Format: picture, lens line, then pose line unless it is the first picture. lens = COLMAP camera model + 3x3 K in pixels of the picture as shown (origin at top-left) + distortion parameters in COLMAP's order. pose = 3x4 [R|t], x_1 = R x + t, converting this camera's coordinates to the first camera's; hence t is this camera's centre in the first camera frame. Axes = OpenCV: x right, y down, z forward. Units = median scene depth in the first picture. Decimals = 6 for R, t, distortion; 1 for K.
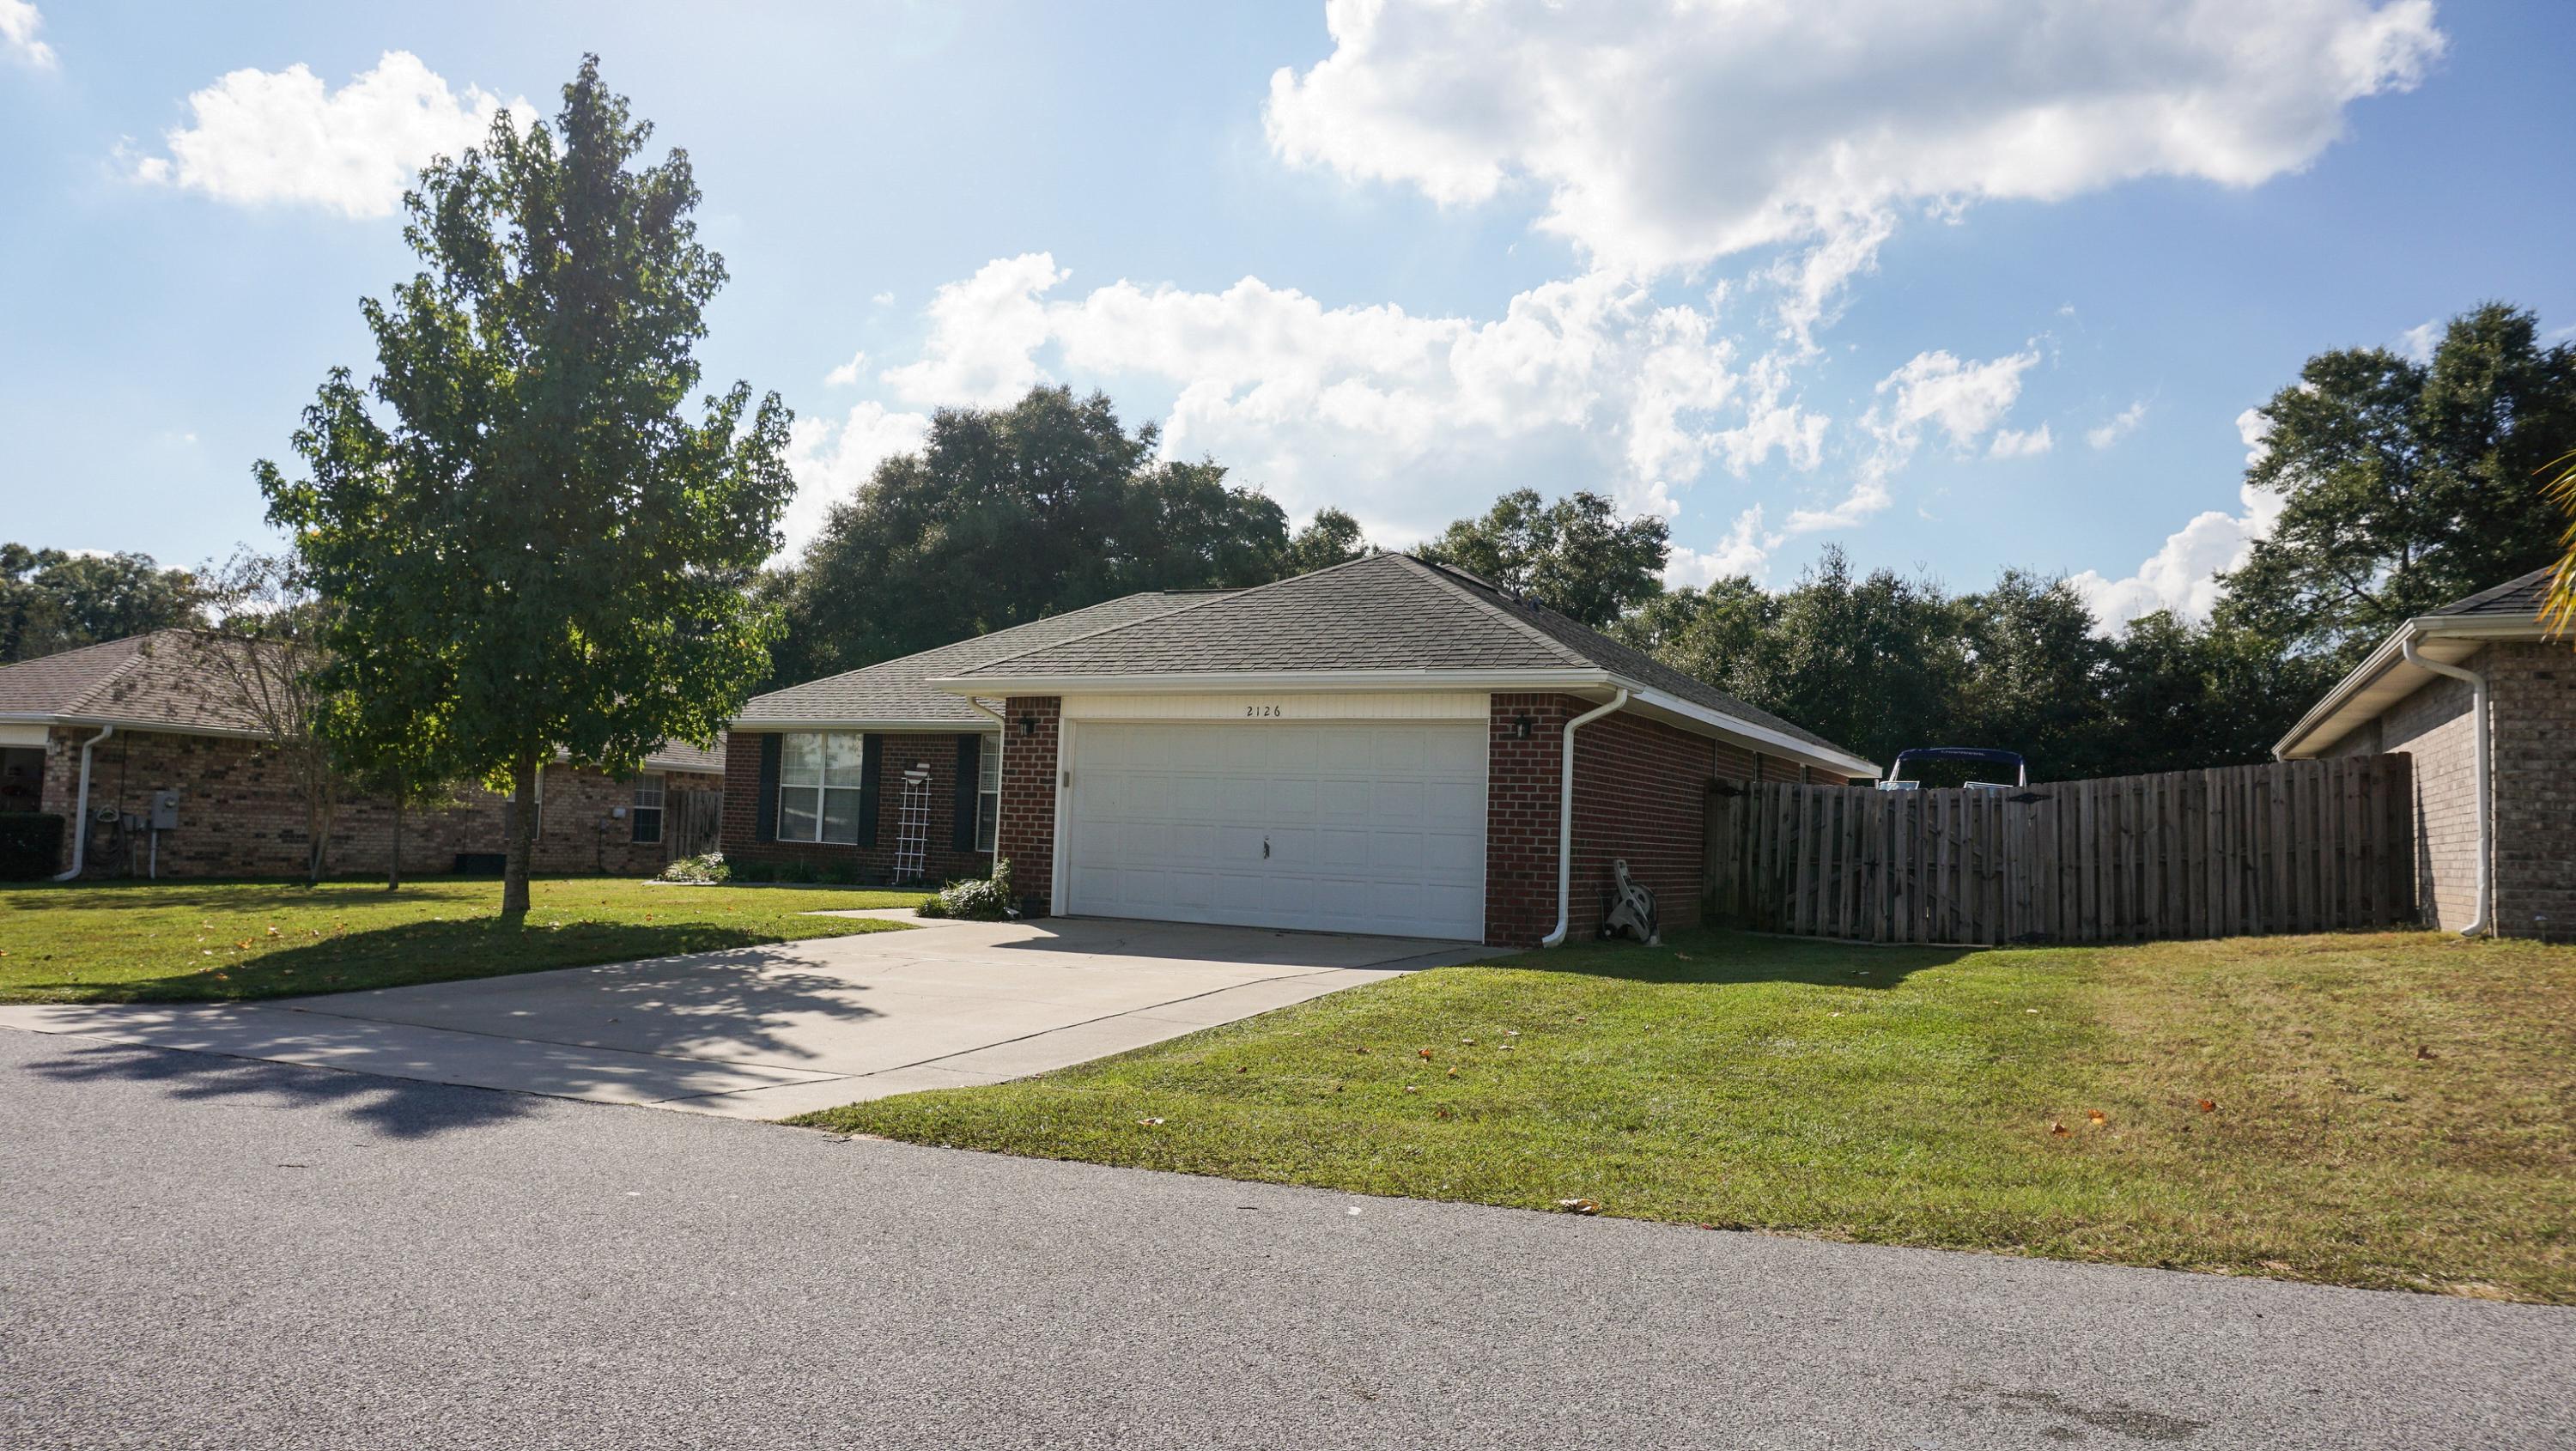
lens RADIAL K [[1720.7, 0, 1288.0], [0, 1720.7, 725.5], [0, 0, 1]] dist [-0.042587, 0.019089]
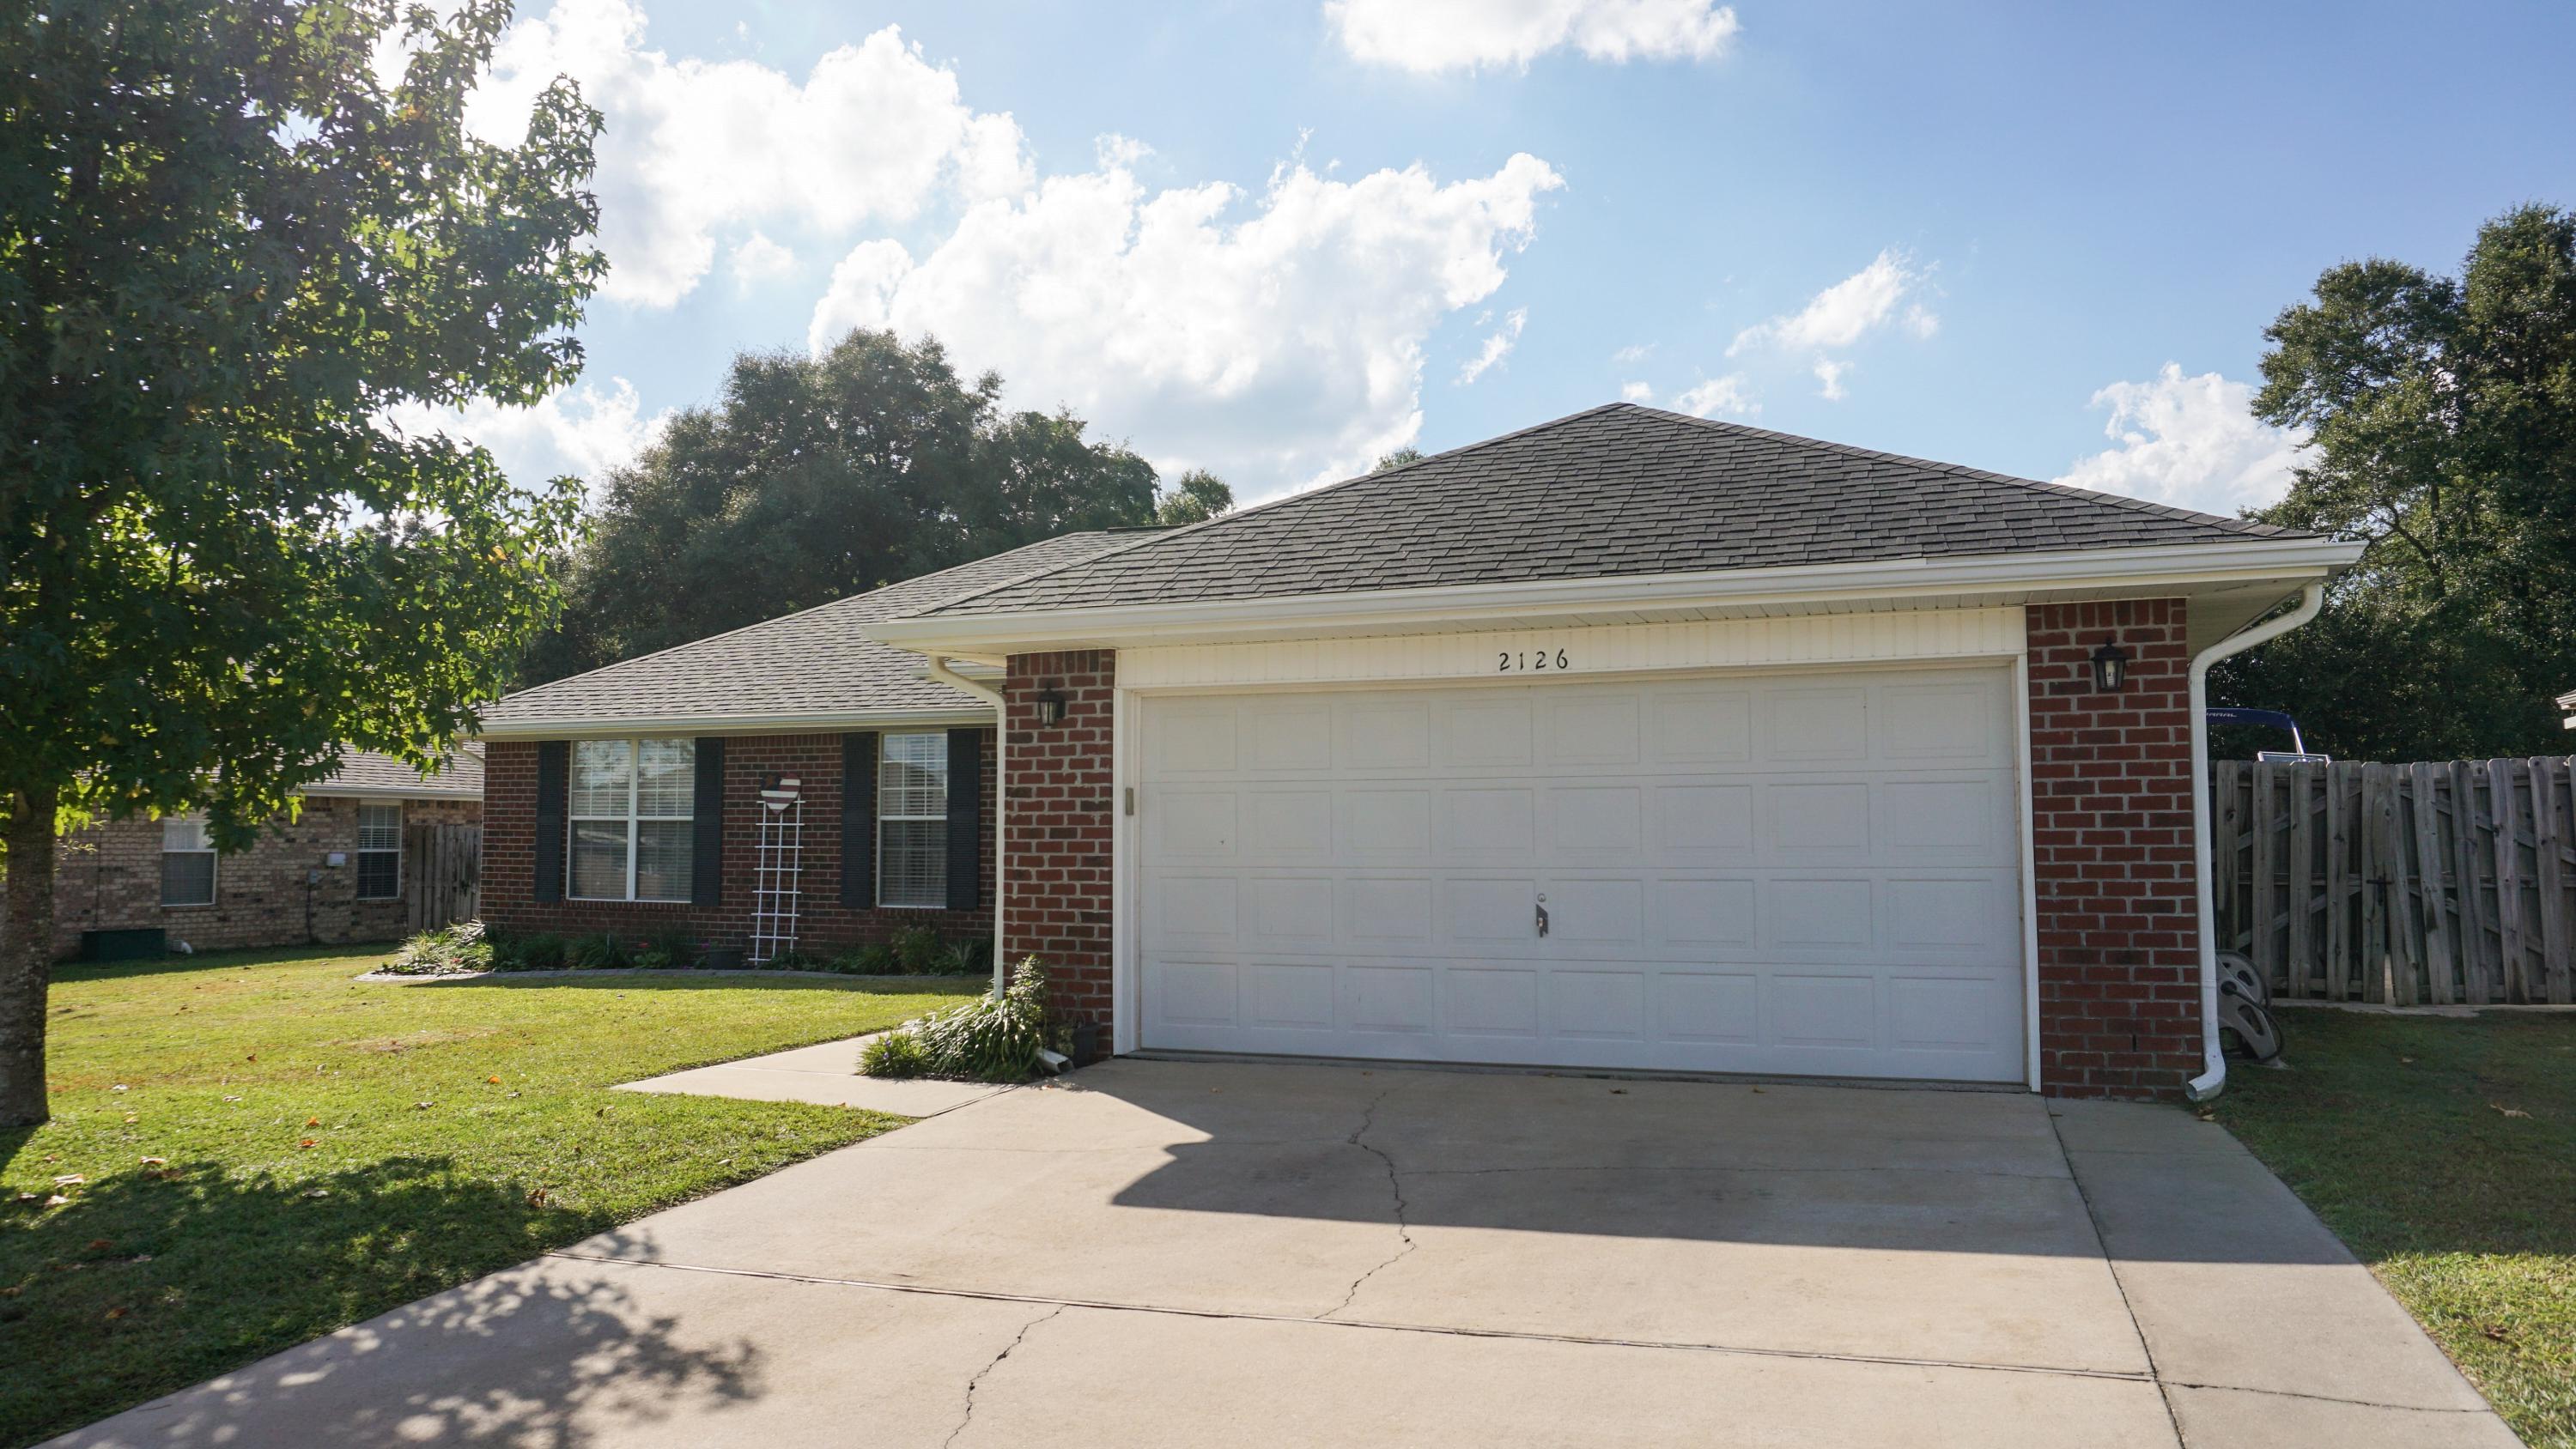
lens RADIAL K [[1658.6, 0, 1288.0], [0, 1658.6, 724.5], [0, 0, 1]] dist [-0.070946, 0.064101]
pose [[0.990324, -0.032481, 0.134923, -0.092356], [0.032258, 0.999472, 0.003845, 0.004113], [-0.134977, 0.000544, 0.990849, 0.292610]]
